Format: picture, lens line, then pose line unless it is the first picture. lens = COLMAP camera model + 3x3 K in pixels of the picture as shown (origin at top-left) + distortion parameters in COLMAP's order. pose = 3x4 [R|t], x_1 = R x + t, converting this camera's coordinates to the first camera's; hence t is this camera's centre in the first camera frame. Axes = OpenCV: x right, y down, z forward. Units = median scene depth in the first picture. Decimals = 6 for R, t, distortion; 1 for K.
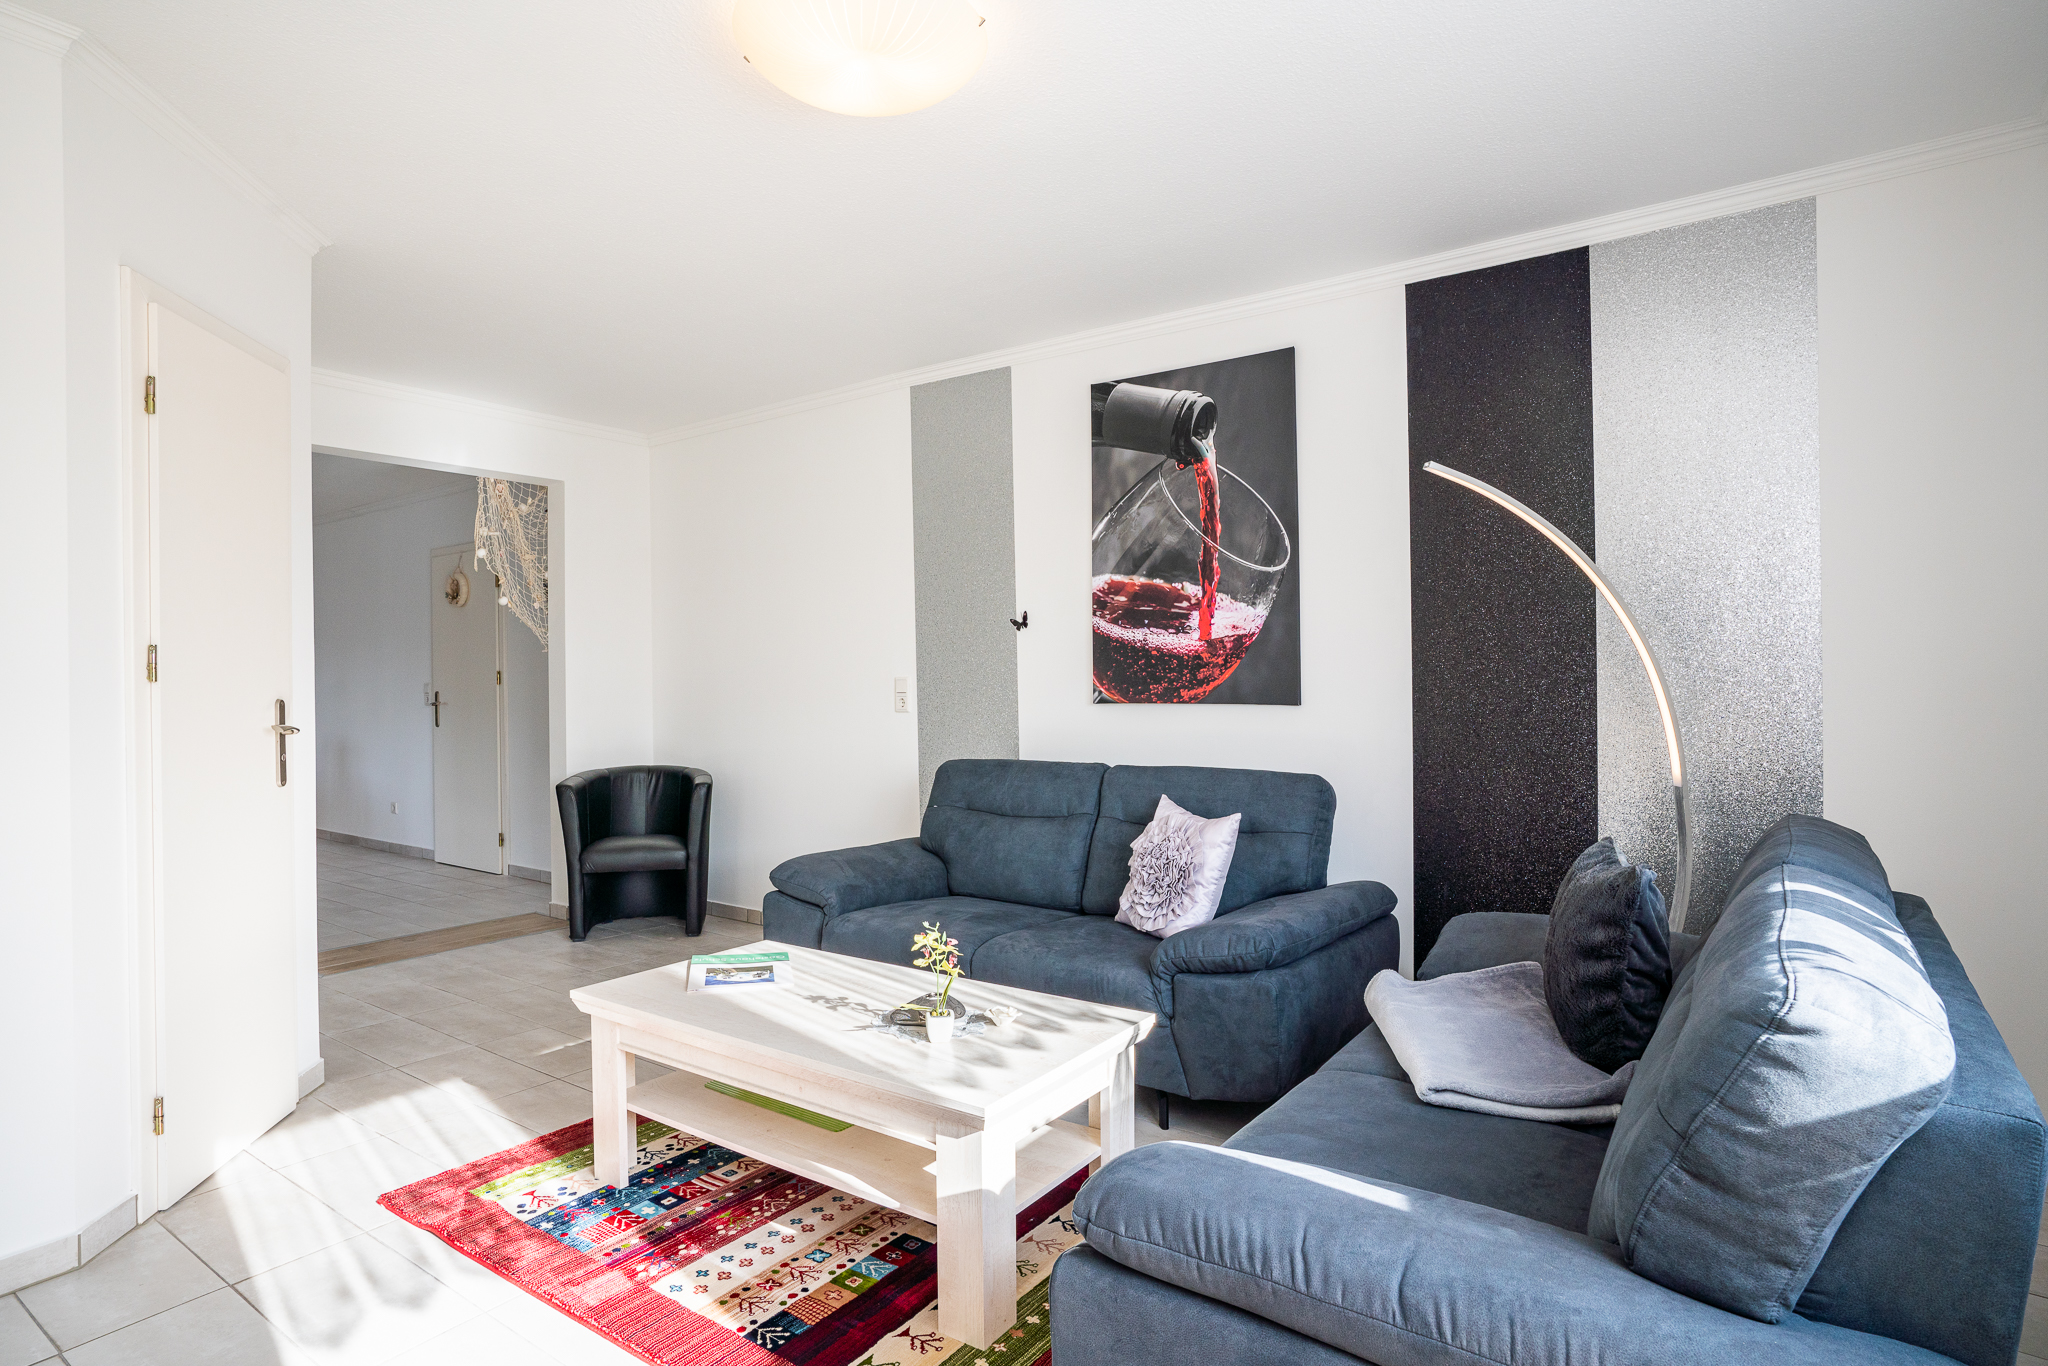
lens RADIAL K [[1067.2, 0, 1024.0], [0, 1067.2, 683.0], [0, 0, 1]] dist [-0.003924, -0.000253]
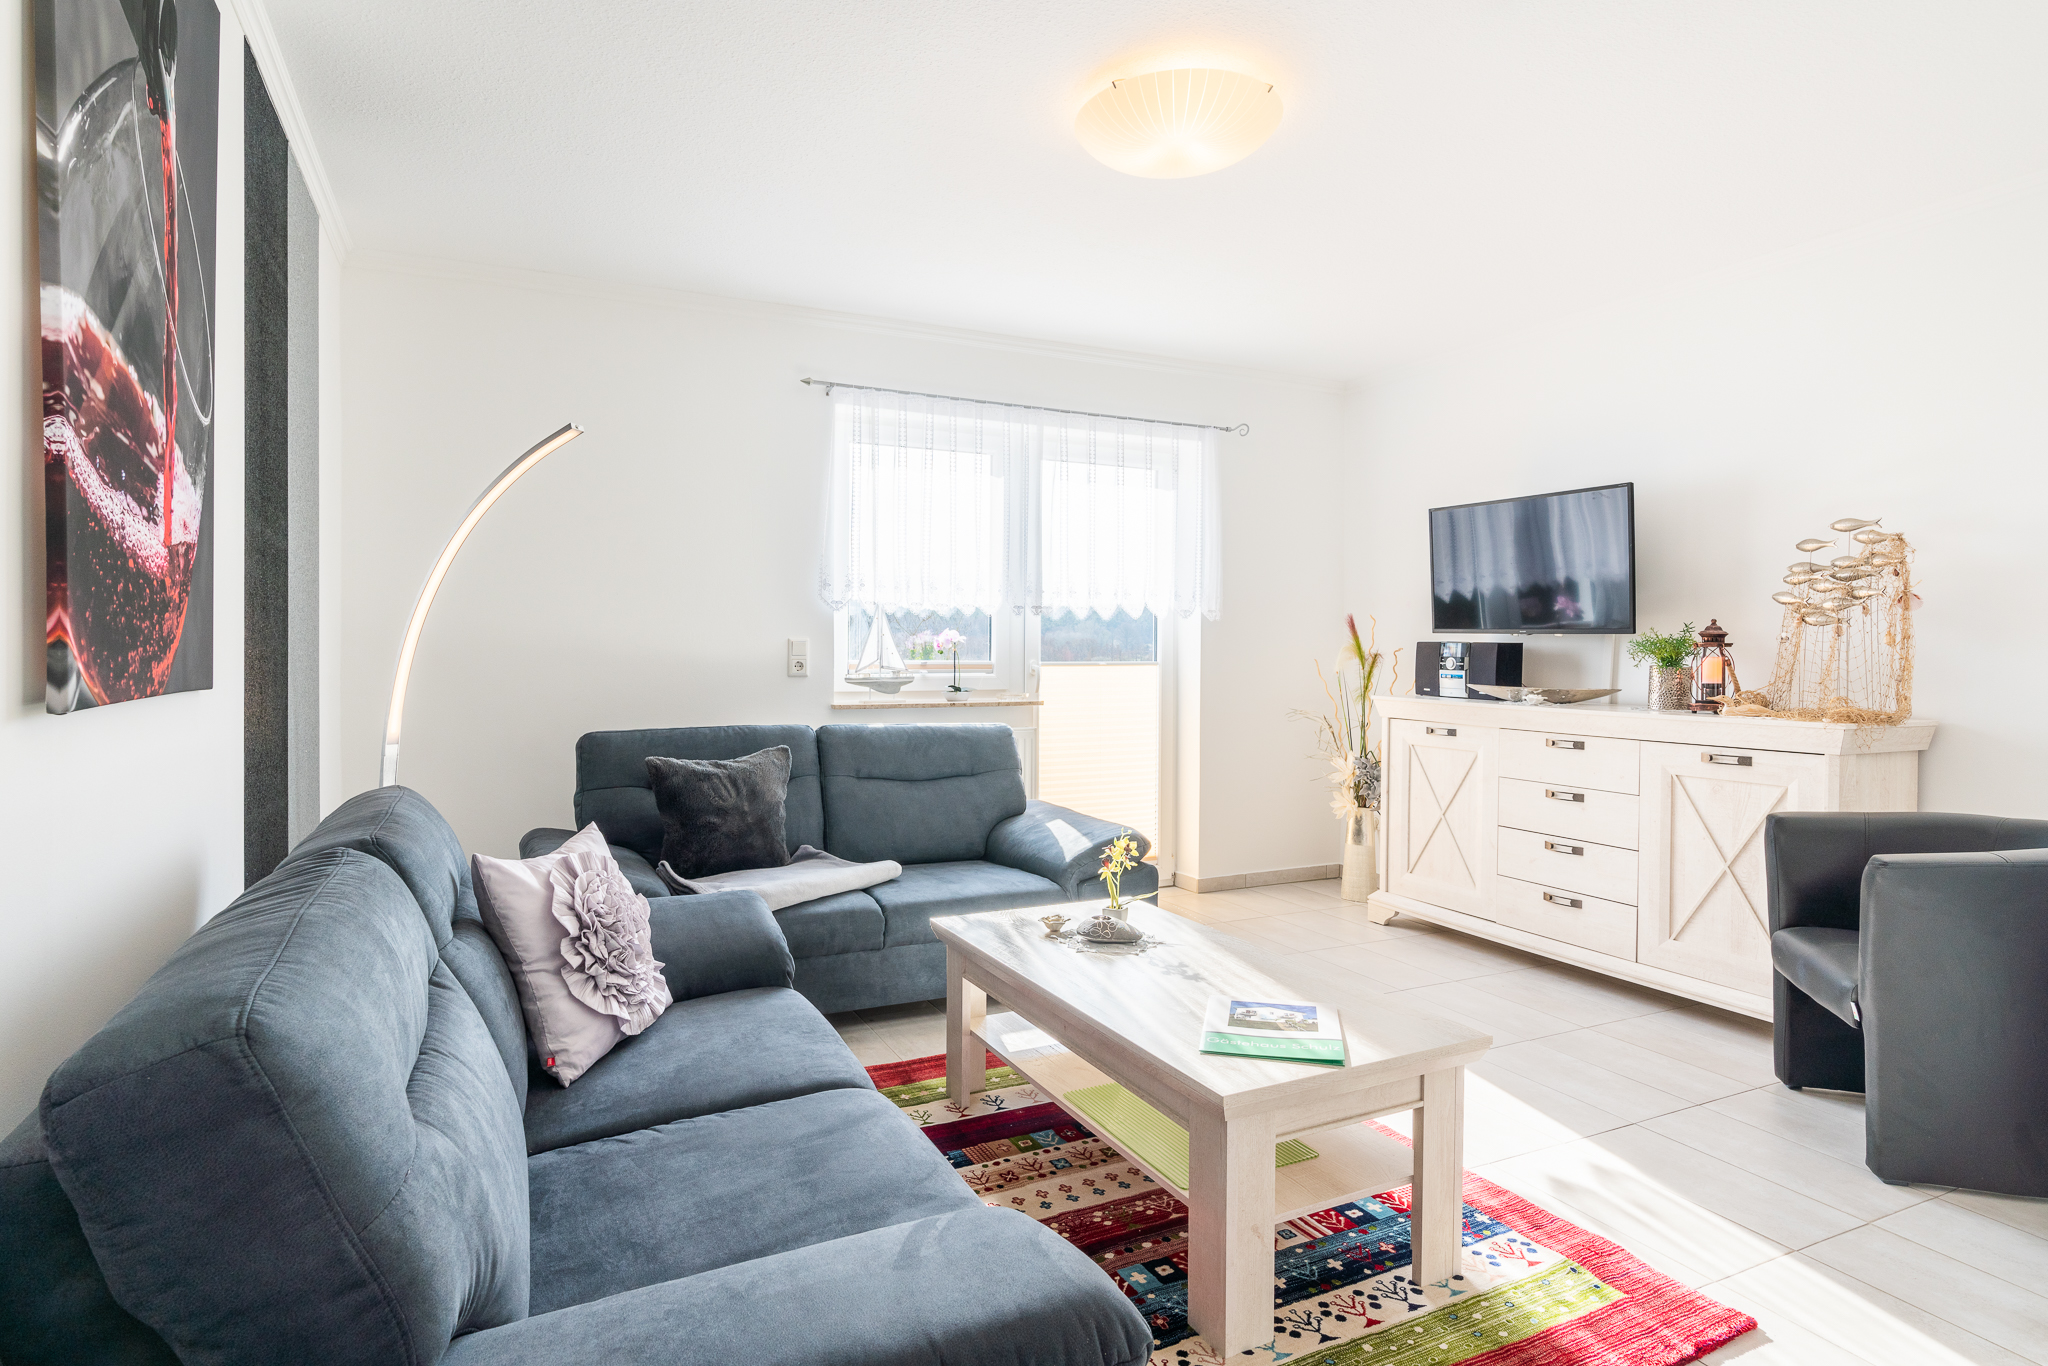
lens RADIAL K [[1067.2, 0, 1024.0], [0, 1067.2, 683.0], [0, 0, 1]] dist [-0.003924, -0.000253]
pose [[-0.877200, 0.000416, 0.480125, -0.497309], [0.010040, 0.999797, 0.017478, 0.019702], [-0.480020, 0.020152, -0.877026, 1.827098]]
